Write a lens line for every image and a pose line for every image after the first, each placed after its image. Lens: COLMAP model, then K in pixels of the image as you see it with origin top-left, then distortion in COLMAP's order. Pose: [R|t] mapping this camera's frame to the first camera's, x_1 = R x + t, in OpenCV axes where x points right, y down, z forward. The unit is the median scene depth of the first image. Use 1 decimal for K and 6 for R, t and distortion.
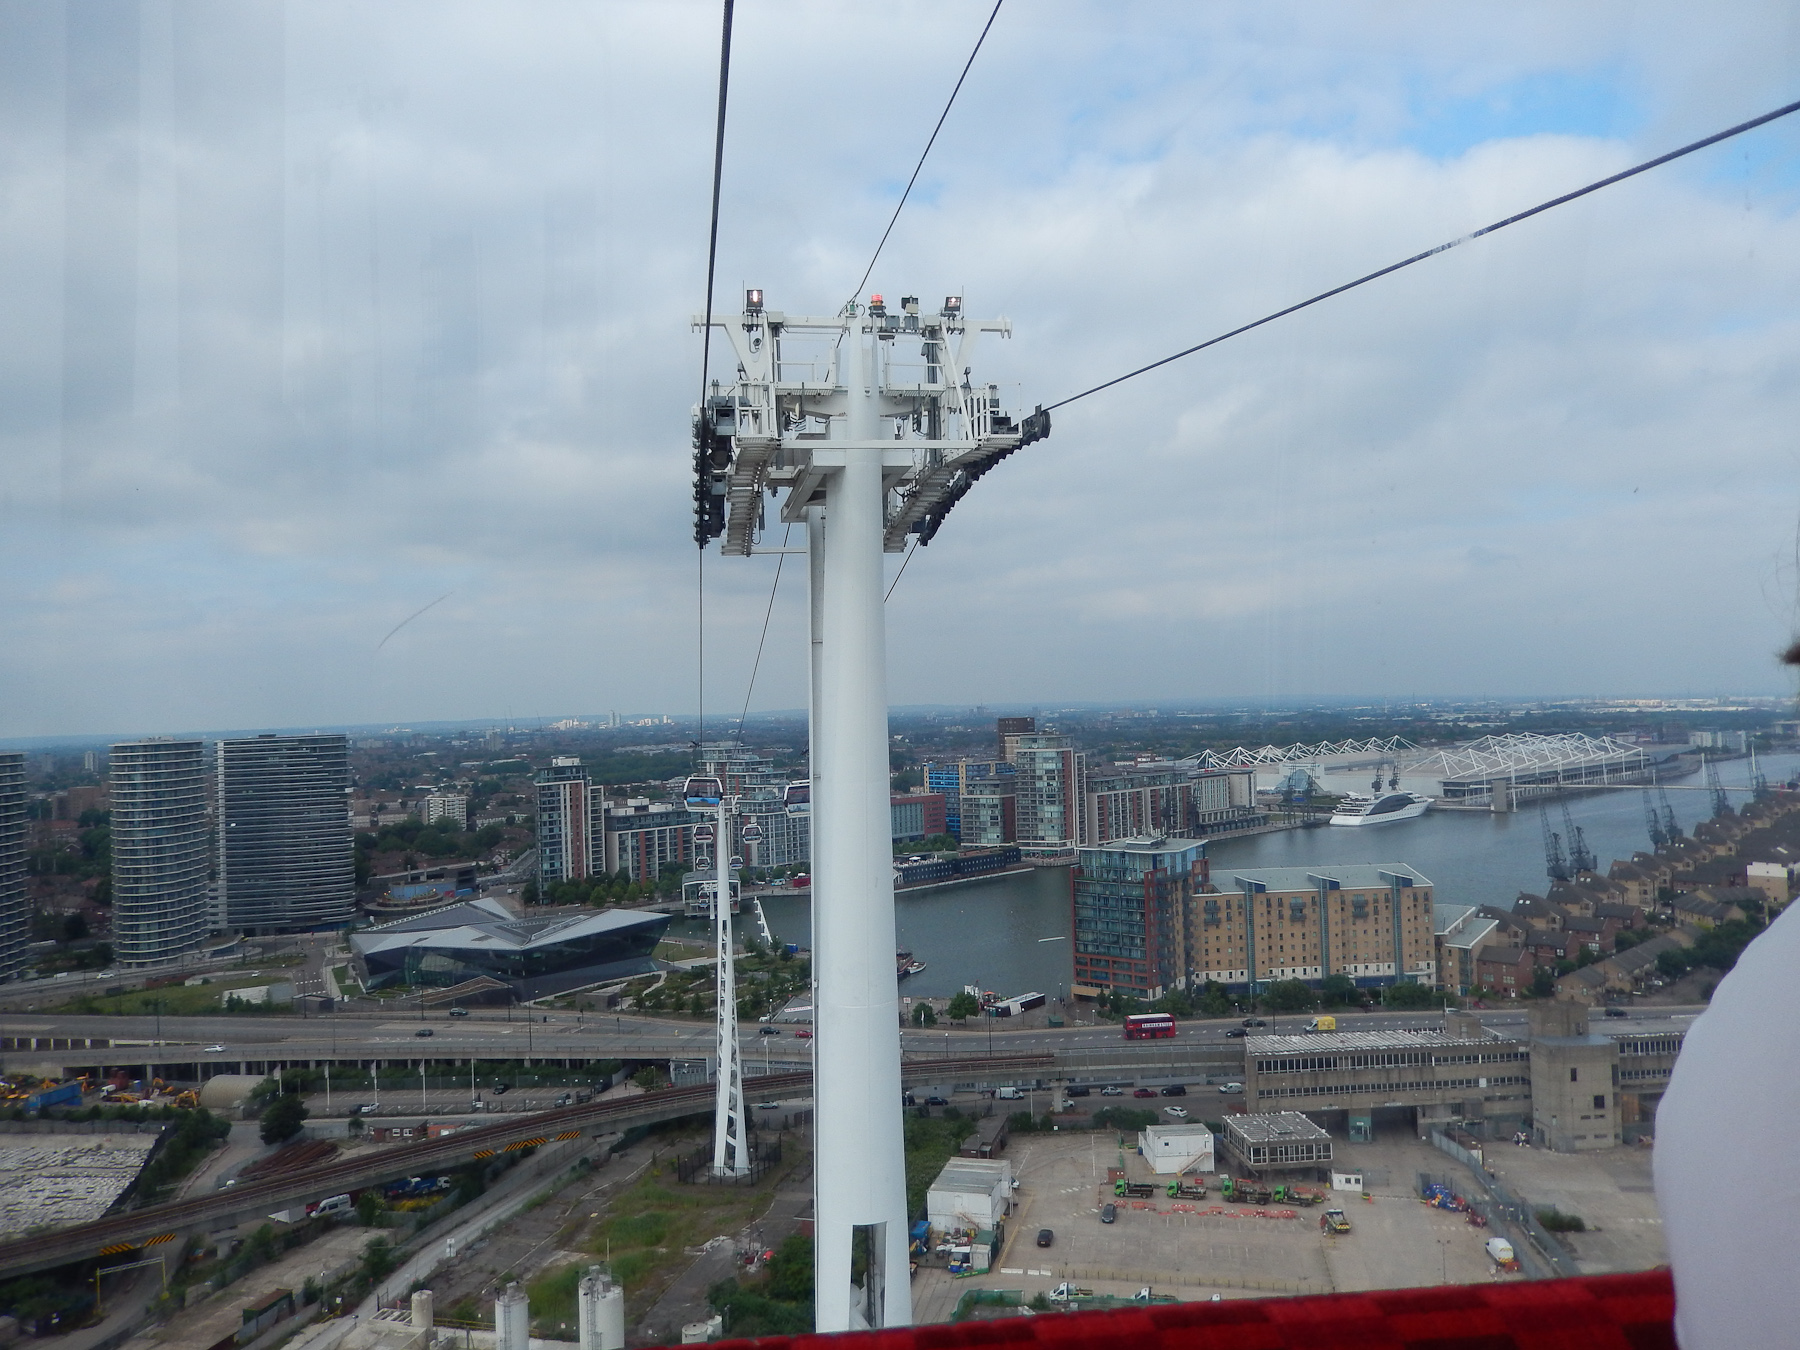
lens RADIAL K [[1301.2, 0, 898.0], [0, 1301.2, 646.6], [0, 0, 1]] dist [-0.020583, -0.000806]
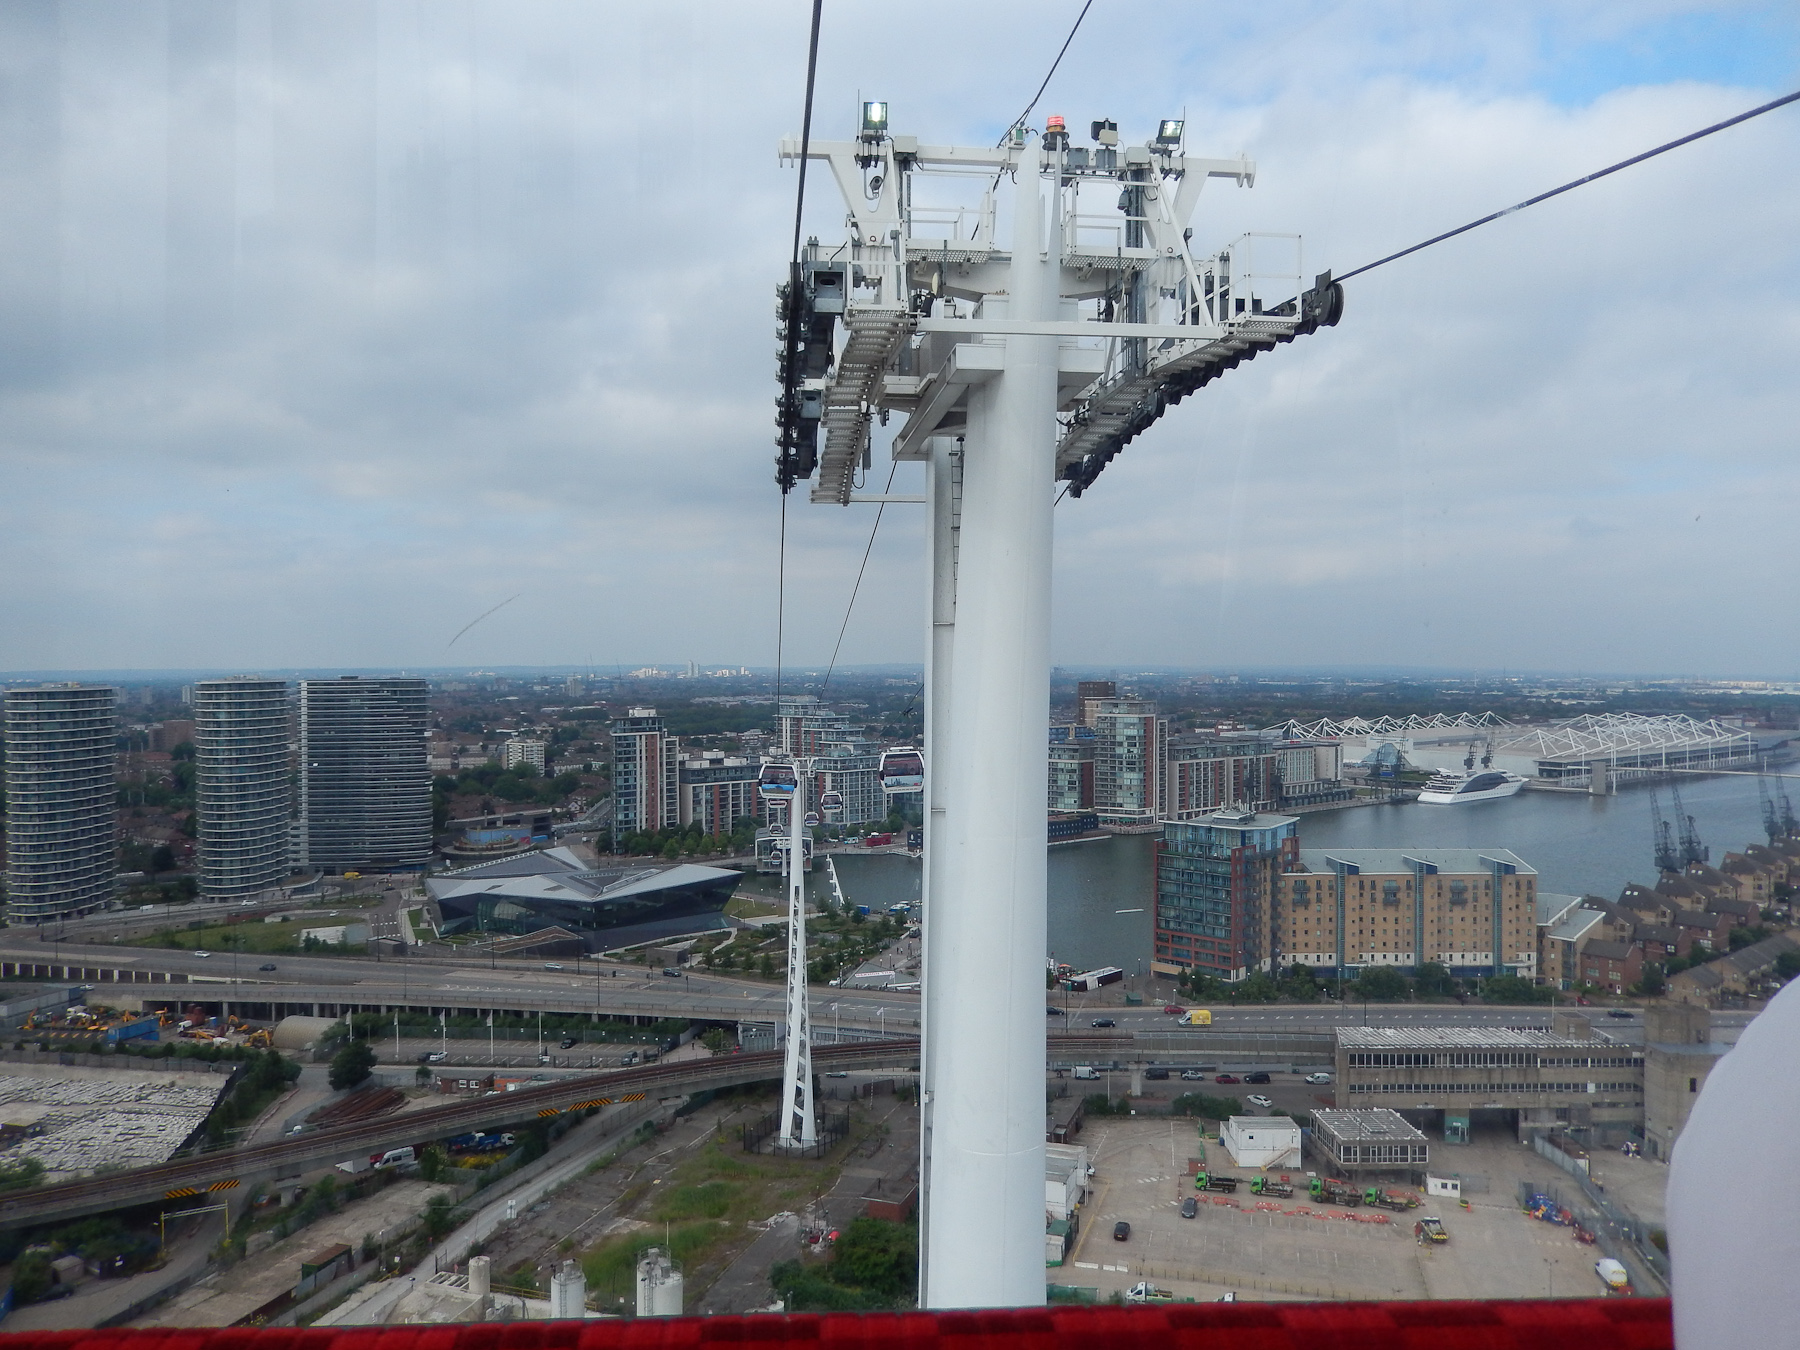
lens RADIAL K [[1302.2, 0, 898.8], [0, 1302.2, 648.0], [0, 0, 1]] dist [-0.020453, -0.001072]
pose [[0.997878, 0.029298, -0.058154, -0.004913], [-0.027293, 0.999015, 0.034974, -0.001754], [0.059122, -0.033313, 0.997695, 0.031246]]
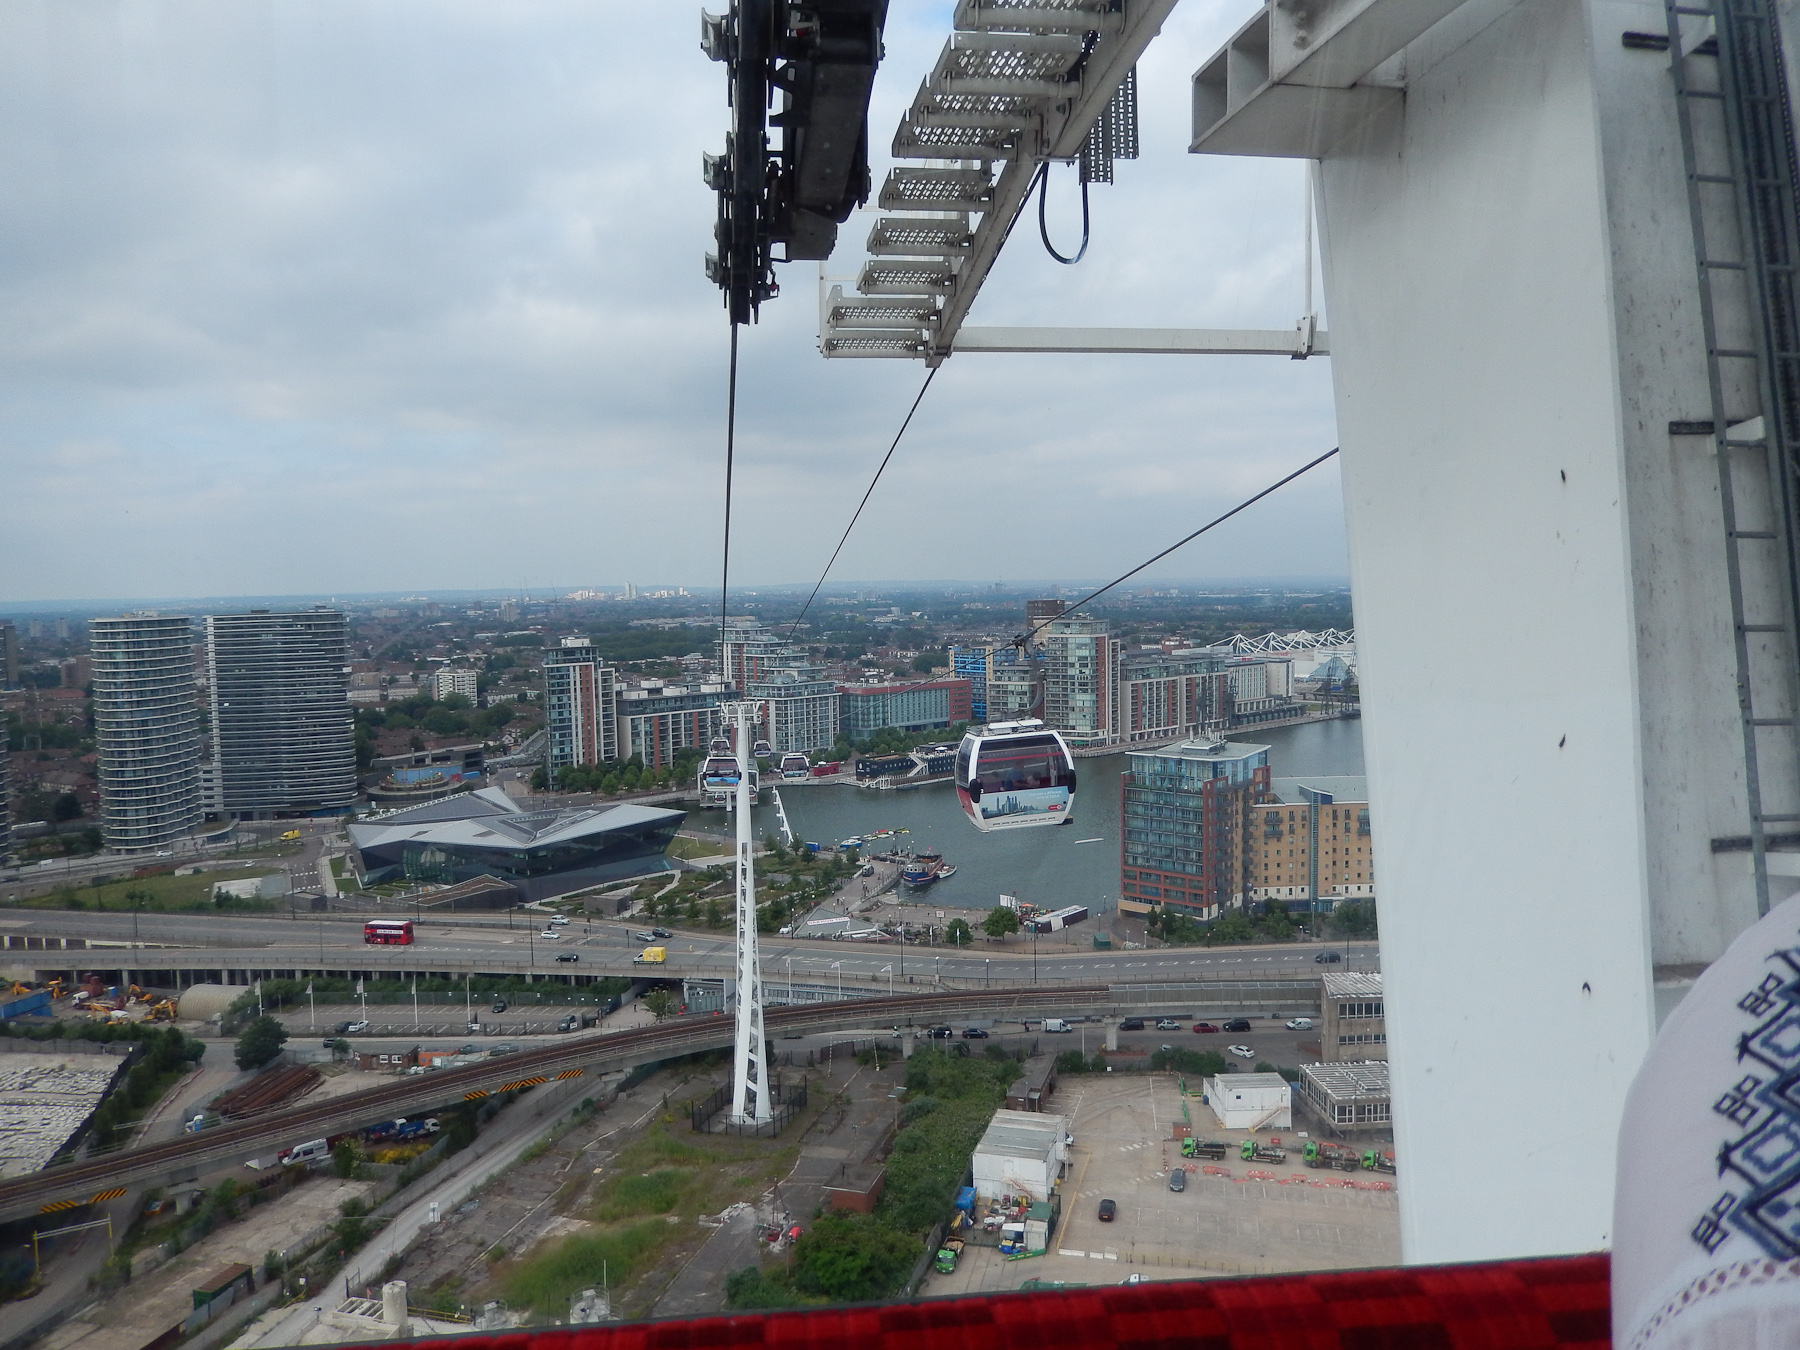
lens RADIAL K [[1301.2, 0, 898.0], [0, 1301.2, 646.6], [0, 0, 1]] dist [-0.020583, -0.000806]
pose [[0.999816, 0.015354, -0.011519, -0.015618], [-0.014172, 0.995236, 0.096459, -0.005402], [0.012945, -0.096278, 0.995270, 0.099999]]
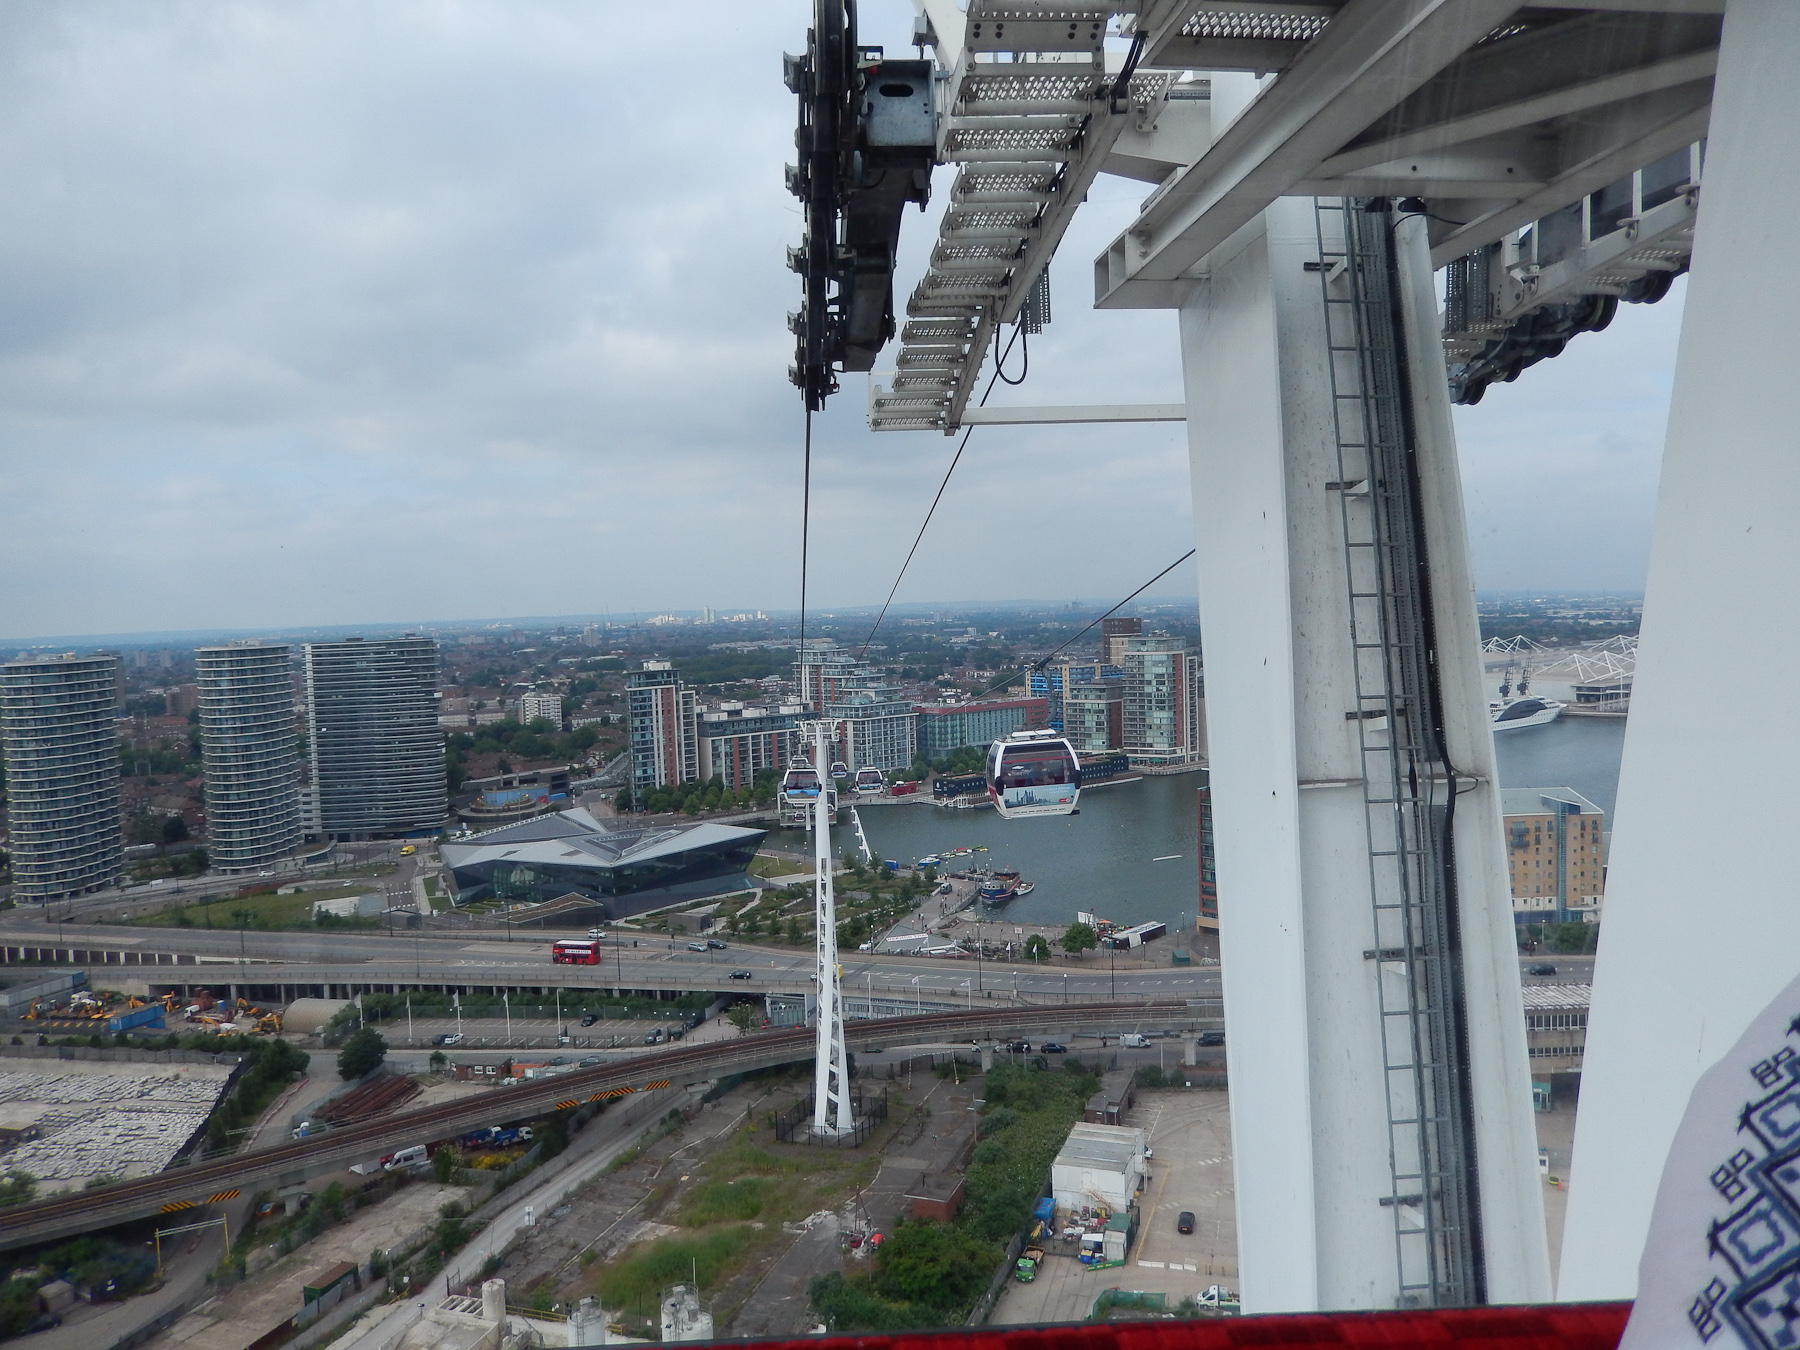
lens RADIAL K [[1301.2, 0, 898.0], [0, 1301.2, 646.6], [0, 0, 1]] dist [-0.020583, -0.000806]
pose [[0.997499, 0.002338, -0.070648, -0.013813], [0.003386, 0.996725, 0.080791, -0.005493], [0.070606, -0.080828, 0.994224, 0.087011]]
